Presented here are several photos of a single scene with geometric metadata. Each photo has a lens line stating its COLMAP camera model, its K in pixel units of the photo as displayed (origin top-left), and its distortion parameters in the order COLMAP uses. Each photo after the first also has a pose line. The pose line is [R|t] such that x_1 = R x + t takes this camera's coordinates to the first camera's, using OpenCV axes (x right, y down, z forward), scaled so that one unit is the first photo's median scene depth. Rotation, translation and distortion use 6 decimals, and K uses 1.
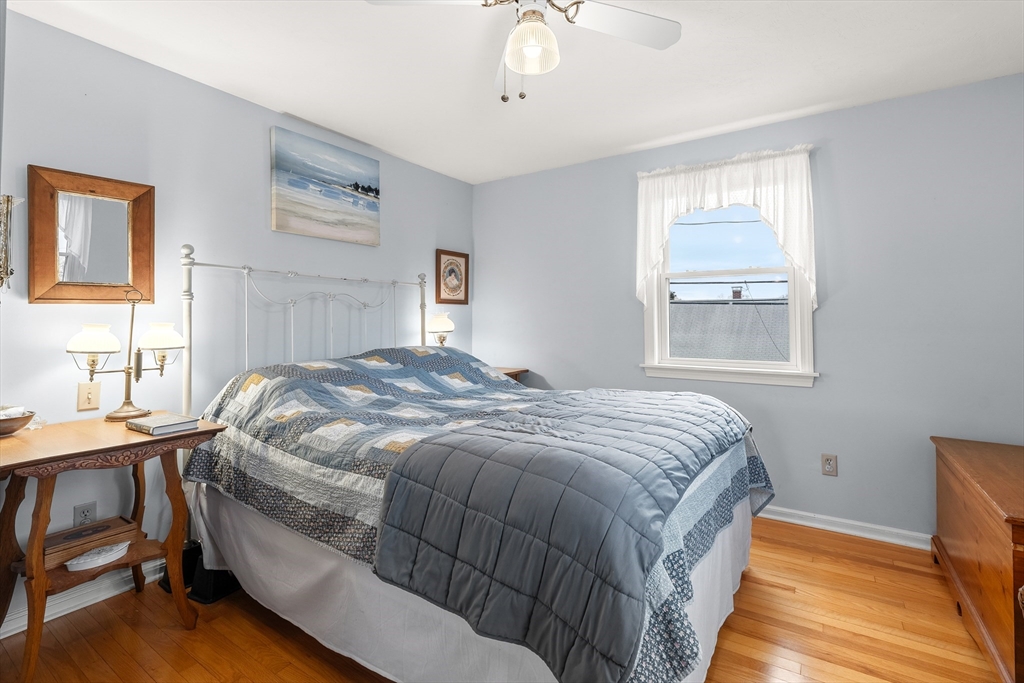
lens RADIAL K [[468.7, 0, 516.2], [0, 468.7, 327.1], [0, 0, 1]] dist [0.001619, 0.000470]
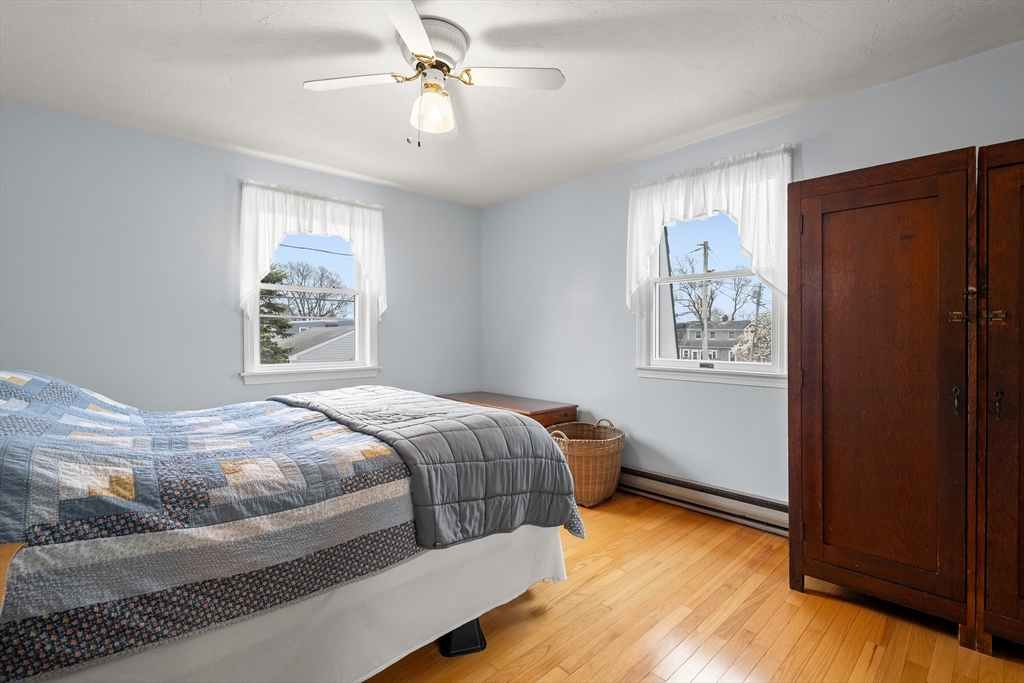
lens RADIAL K [[475.2, 0, 512.0], [0, 475.2, 341.5], [0, 0, 1]] dist [0.000439, 0.000079]
pose [[0.223224, -0.010681, 0.974709, -0.658829], [0.005113, 0.999939, 0.009787, 0.006856], [-0.974754, 0.002799, 0.223265, 0.271560]]
